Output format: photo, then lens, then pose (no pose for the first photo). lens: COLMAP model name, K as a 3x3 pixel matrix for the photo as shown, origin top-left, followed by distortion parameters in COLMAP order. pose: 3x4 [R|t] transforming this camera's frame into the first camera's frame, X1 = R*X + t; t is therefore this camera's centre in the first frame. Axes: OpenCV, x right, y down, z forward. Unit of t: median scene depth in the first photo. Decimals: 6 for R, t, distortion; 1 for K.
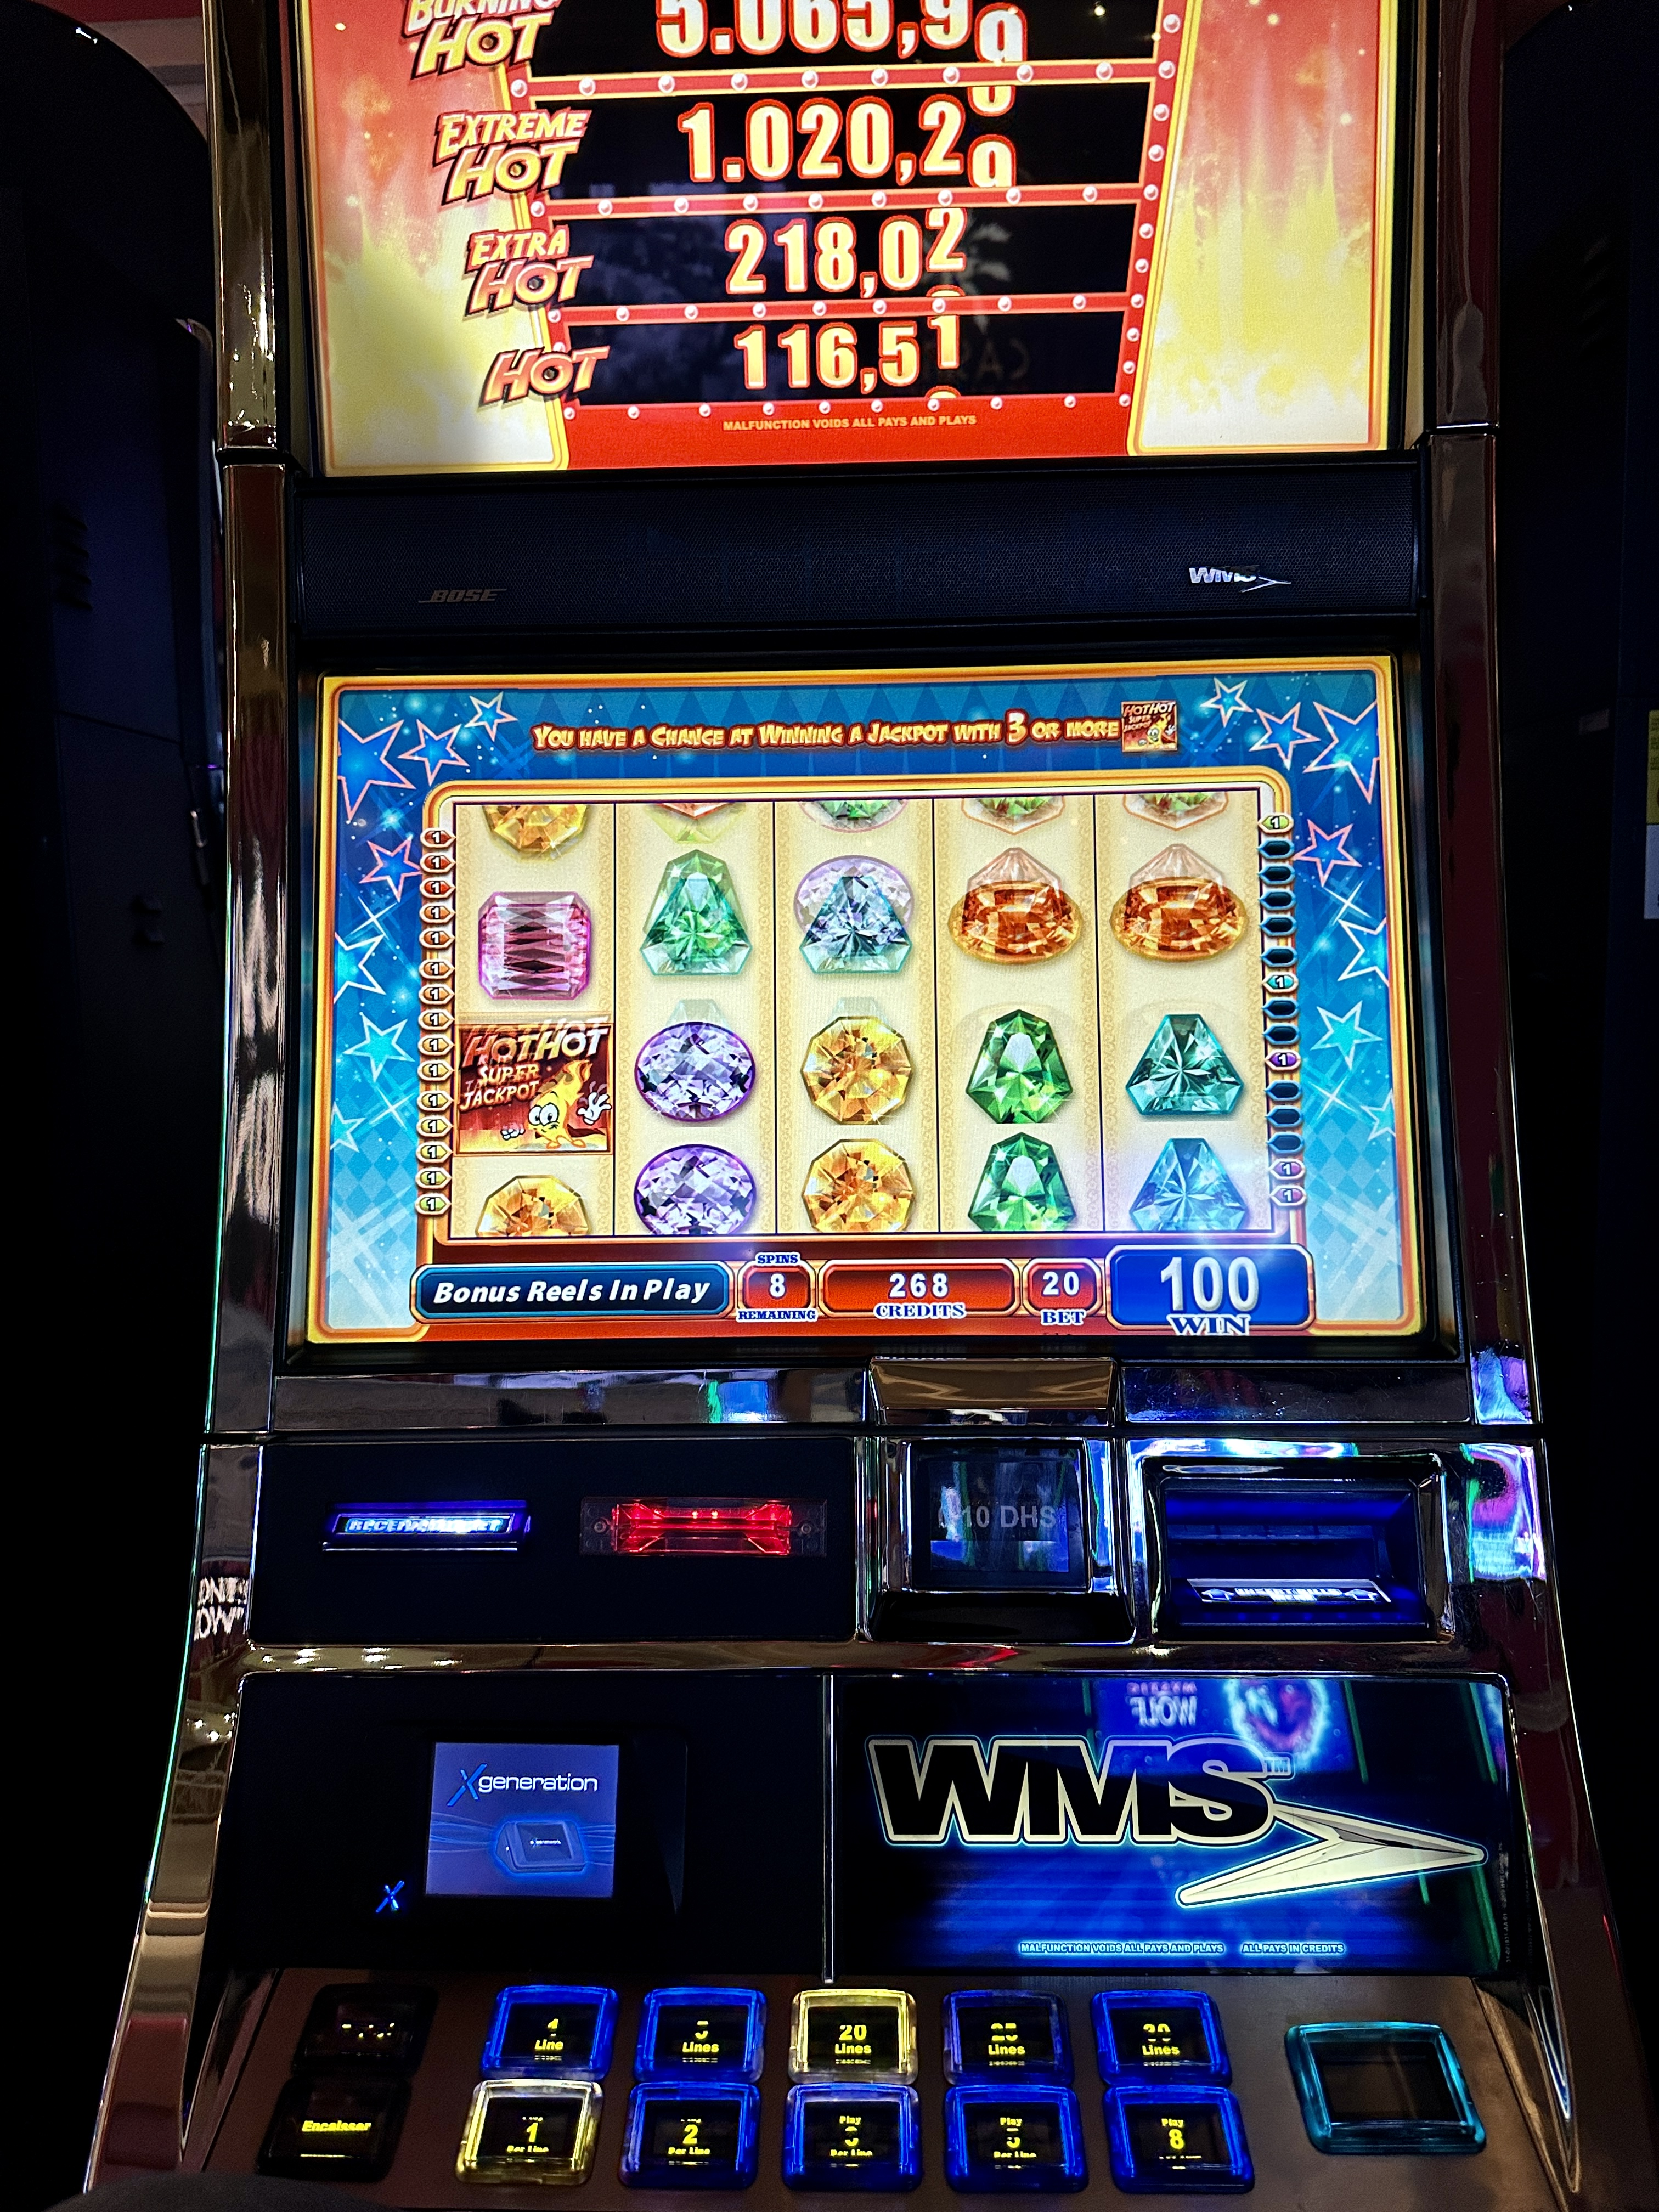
lens RADIAL K [[1559.1, 0, 842.4], [0, 1559.1, 1099.4], [0, 0, 1]] dist [0.051694, -0.052397]
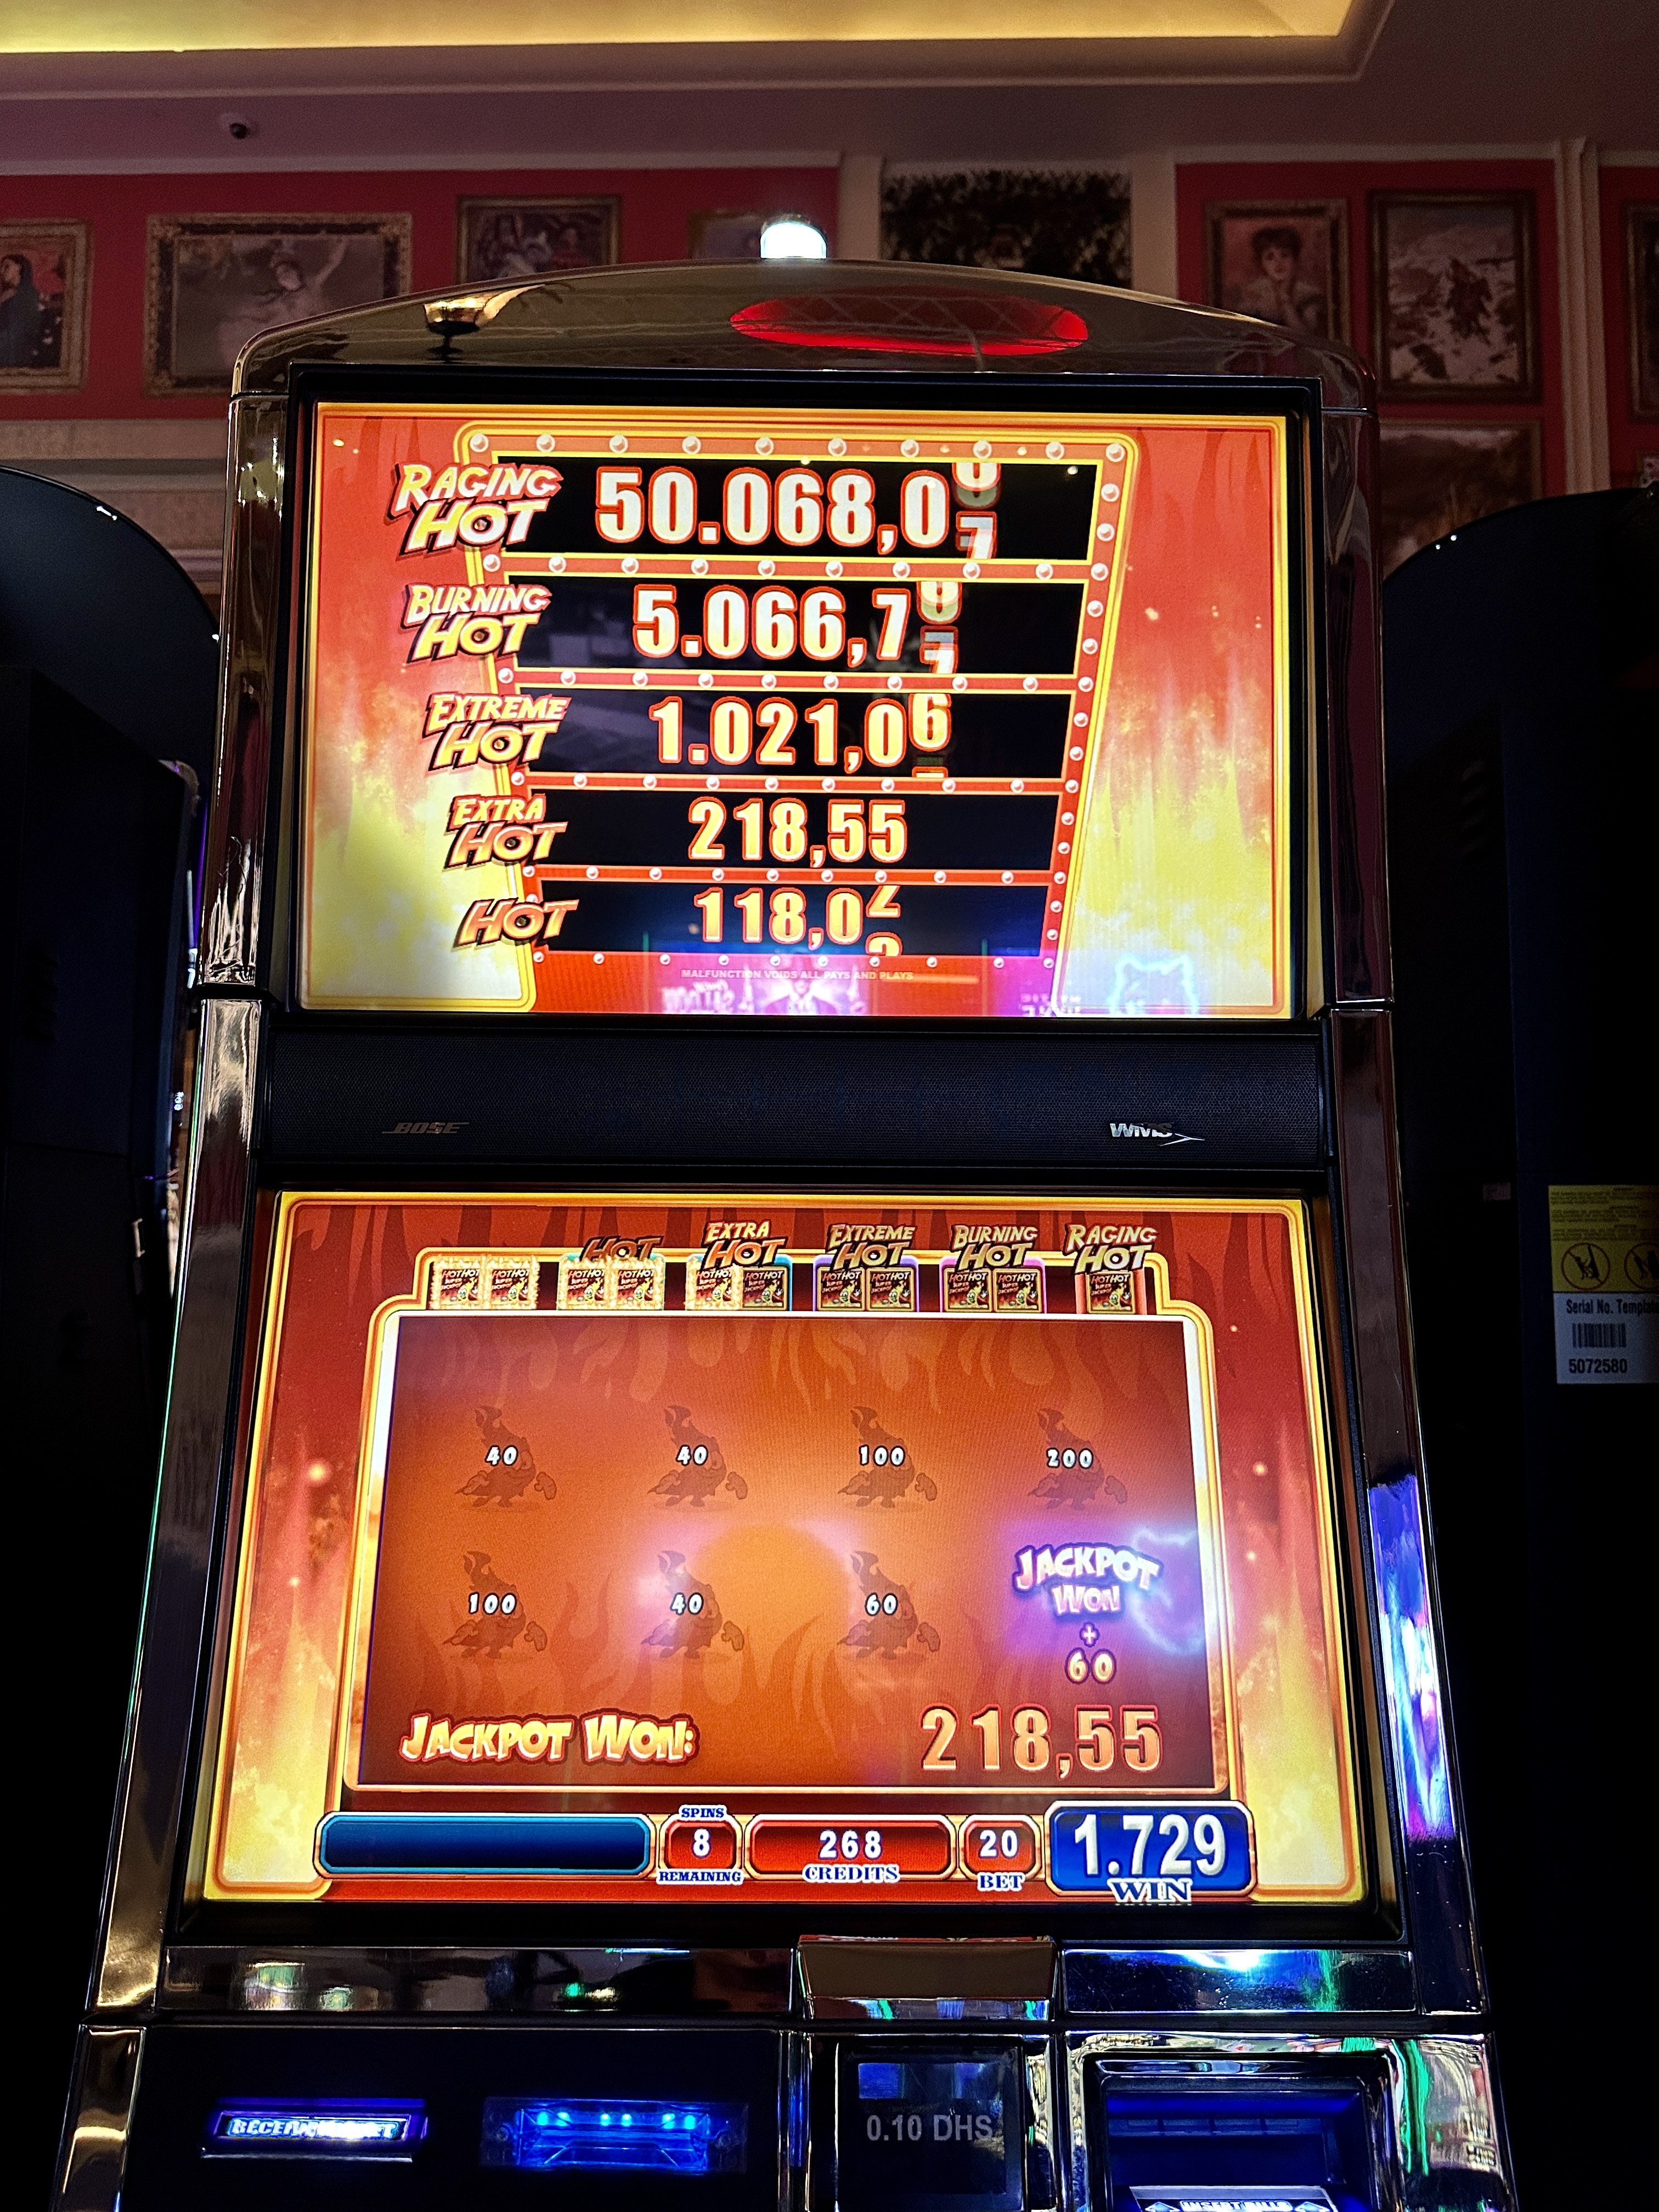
lens RADIAL K [[1559.1, 0, 838.8], [0, 1559.1, 1123.9], [0, 0, 1]] dist [0.051694, -0.052397]
pose [[0.998916, 0.025516, 0.038931, -0.007053], [-0.017863, 0.982465, -0.185589, -0.136817], [-0.042984, 0.184693, 0.981856, -0.033872]]
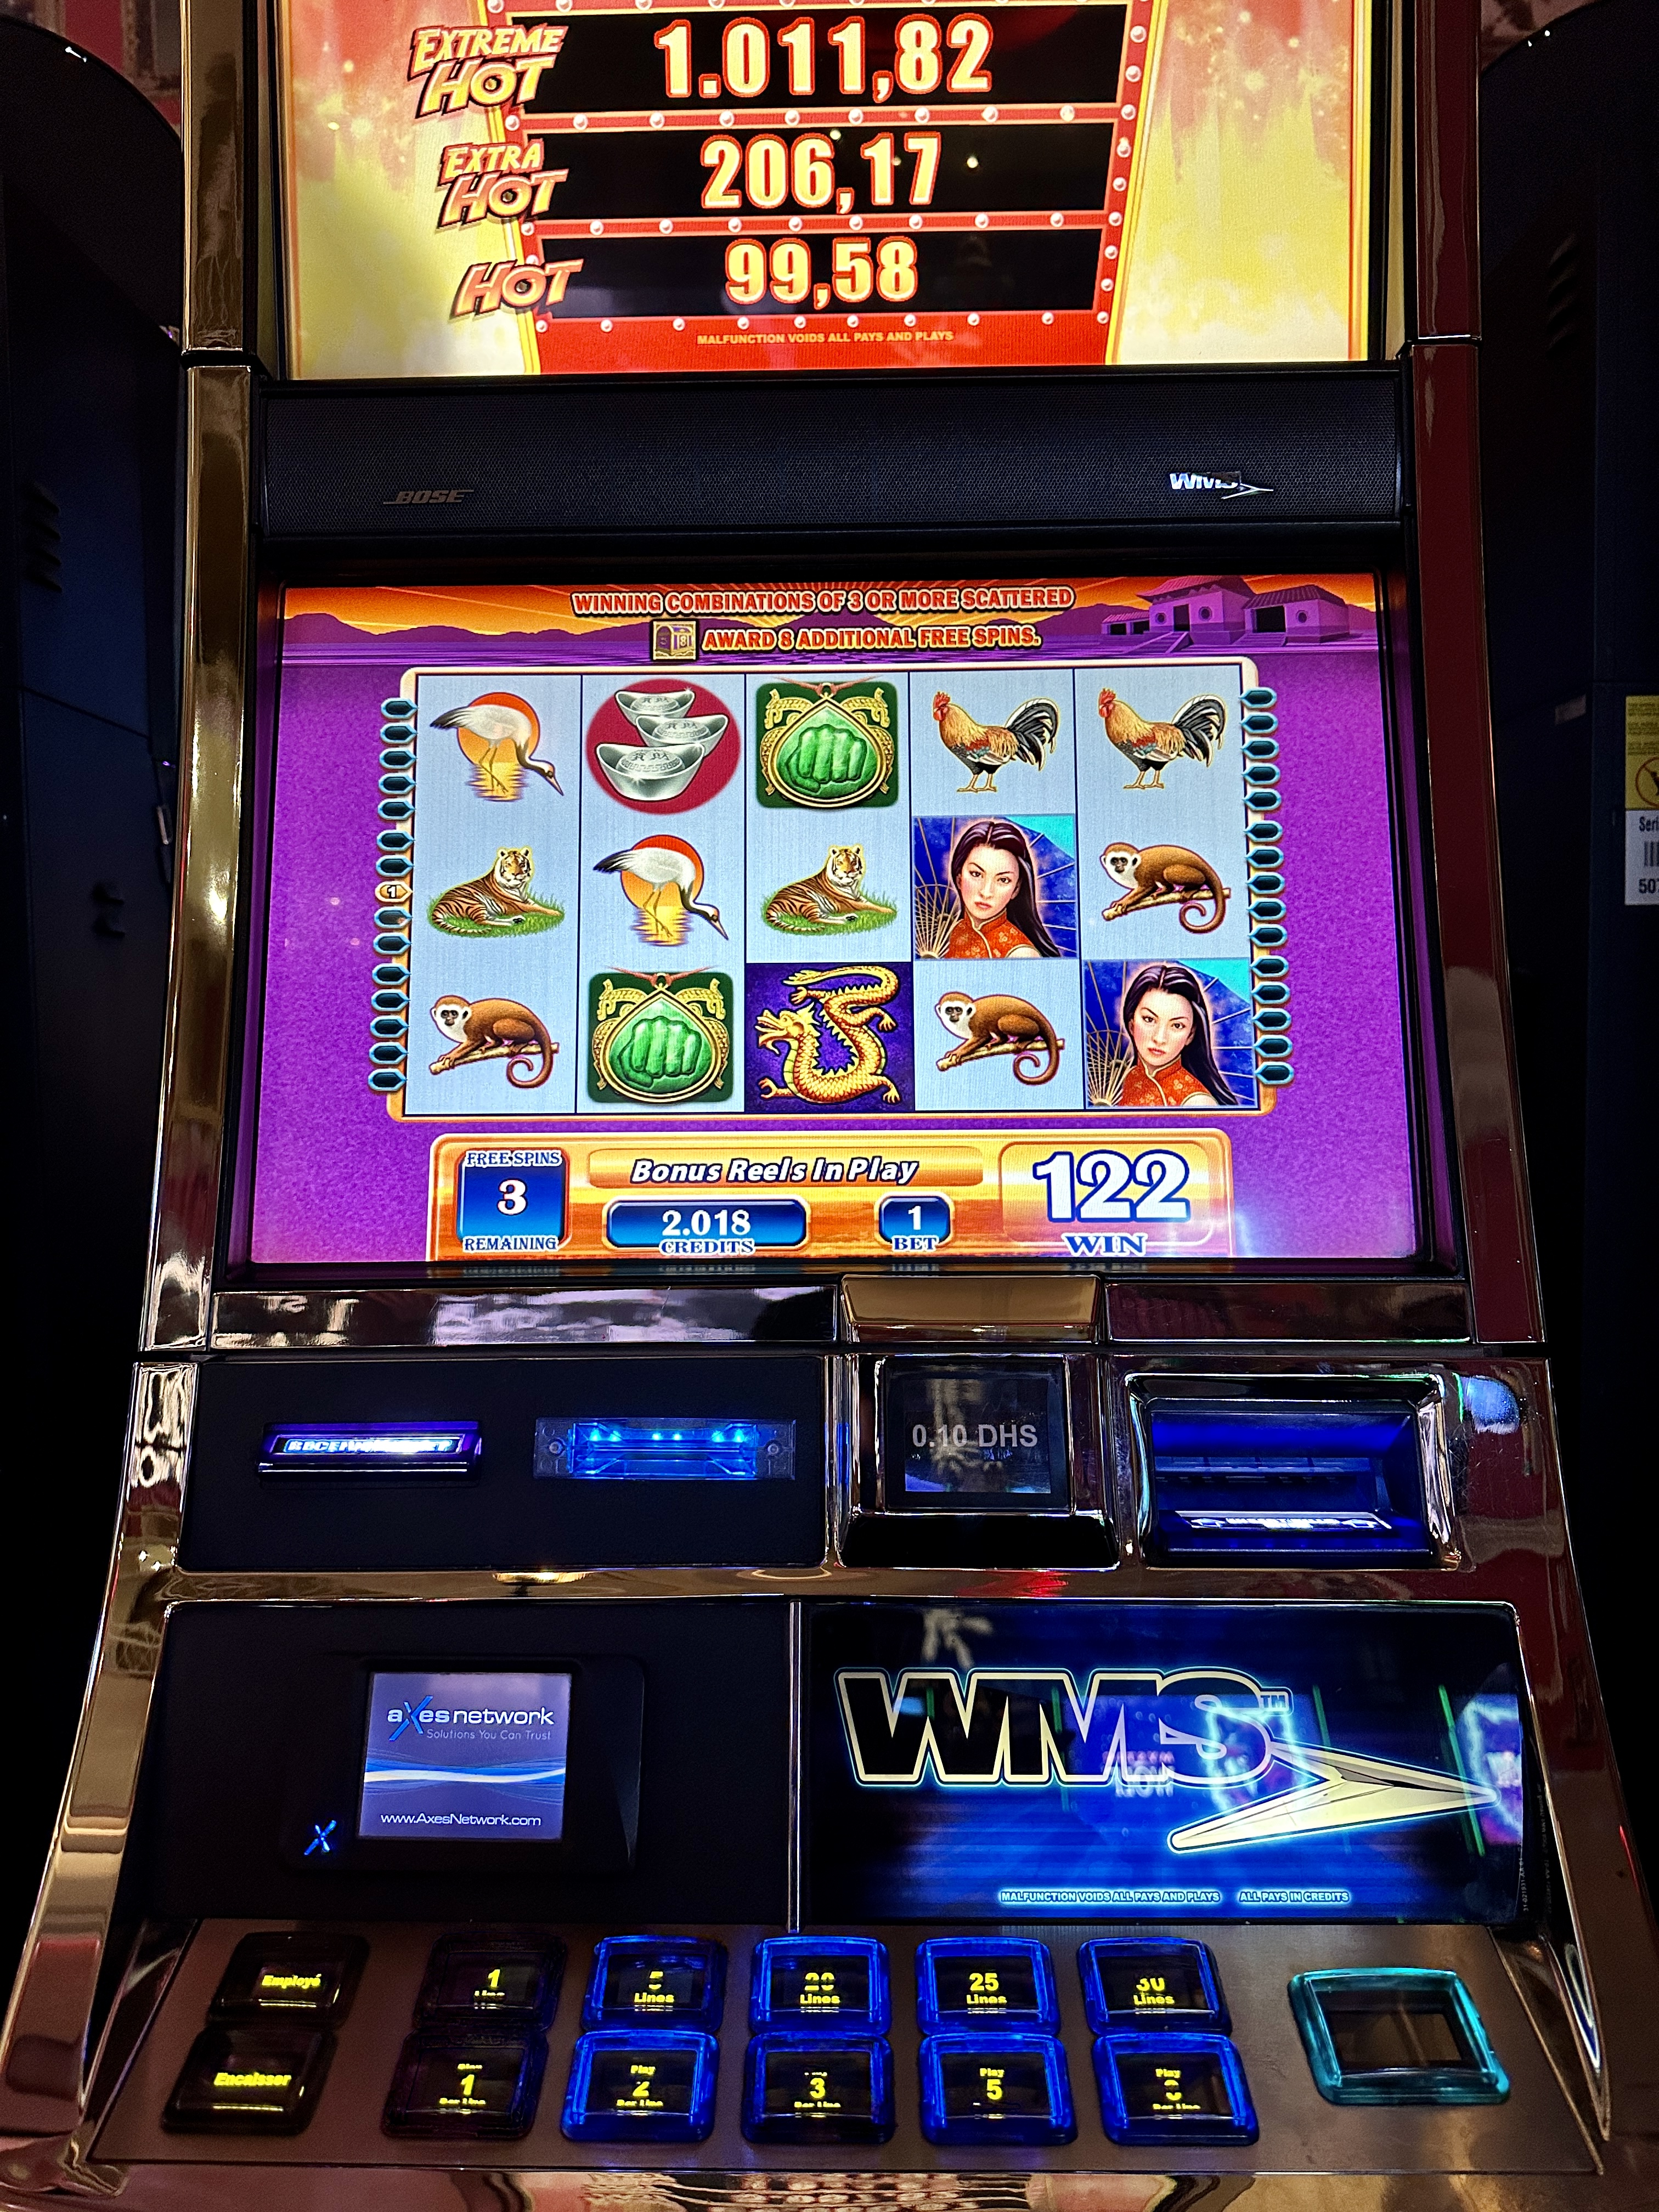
lens RADIAL K [[1559.1, 0, 825.4], [0, 1559.1, 1095.7], [0, 0, 1]] dist [0.051694, -0.052397]
pose [[0.999946, 0.005952, 0.008466, -0.000810], [-0.005449, 0.998293, -0.058144, 0.108426], [-0.008798, 0.058095, 0.998272, 0.042561]]
